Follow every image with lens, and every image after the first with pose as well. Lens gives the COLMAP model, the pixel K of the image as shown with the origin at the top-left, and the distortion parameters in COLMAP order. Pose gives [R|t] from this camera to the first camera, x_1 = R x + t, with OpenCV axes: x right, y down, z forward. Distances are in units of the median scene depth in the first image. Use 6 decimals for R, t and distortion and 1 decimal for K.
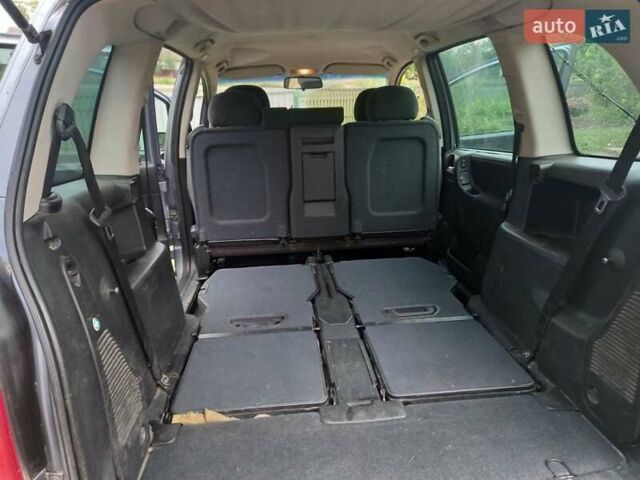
lens RADIAL K [[471.4, 0, 326.4], [0, 471.4, 233.2], [0, 0, 1]] dist [0.010029, -0.000685]
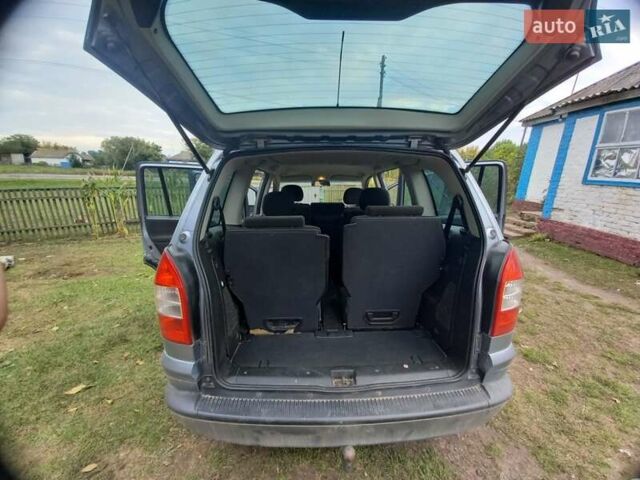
lens RADIAL K [[256.3, 0, 320.4], [0, 256.3, 240.8], [0, 0, 1]] dist [-0.024412, -0.003477]
pose [[0.997021, 0.036510, -0.067937, 0.080379], [-0.041474, 0.996458, -0.073154, 0.033176], [0.065026, 0.075753, 0.995004, -0.236155]]
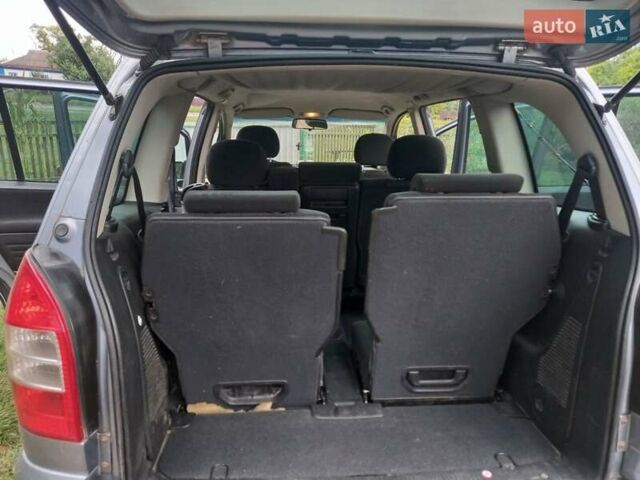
lens RADIAL K [[471.4, 0, 316.6], [0, 471.4, 242.0], [0, 0, 1]] dist [0.010029, -0.000685]
pose [[0.998724, 0.045920, -0.021020, 0.005689], [-0.046787, 0.997988, -0.042790, 0.009332], [0.019013, 0.043719, 0.998863, -0.210343]]
